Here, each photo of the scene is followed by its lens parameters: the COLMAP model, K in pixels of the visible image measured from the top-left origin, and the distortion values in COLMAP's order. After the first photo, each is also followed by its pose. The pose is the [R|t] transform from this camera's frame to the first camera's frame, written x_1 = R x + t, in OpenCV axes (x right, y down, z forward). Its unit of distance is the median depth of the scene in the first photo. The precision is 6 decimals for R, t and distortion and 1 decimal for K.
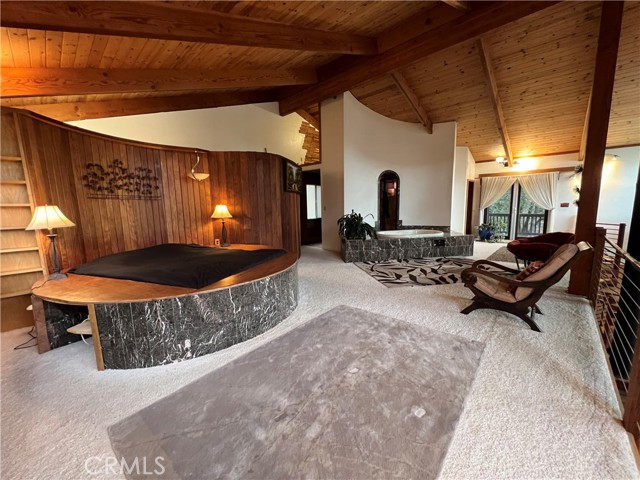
lens RADIAL K [[253.9, 0, 320.4], [0, 253.9, 240.8], [0, 0, 1]] dist [-0.000201, -0.000009]
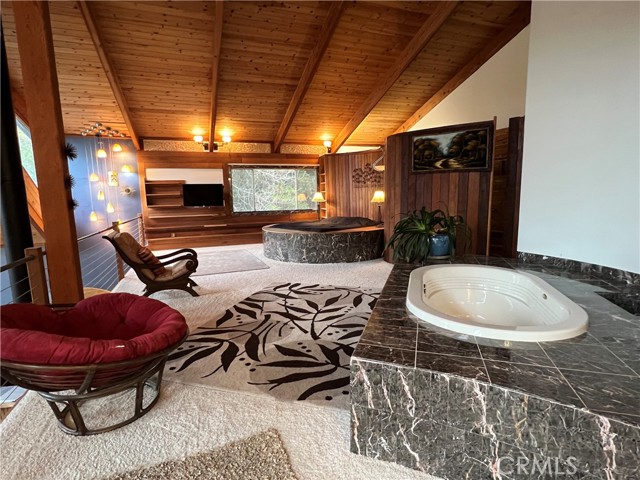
lens RADIAL K [[337.5, 0, 319.7], [0, 337.5, 240.3], [0, 0, 1]] dist [-0.000286, -0.000001]
pose [[-0.452278, 0.152199, -0.878795, 1.190730], [-0.094503, 0.971607, 0.216910, -0.244001], [0.886856, 0.181153, -0.425053, 1.525600]]
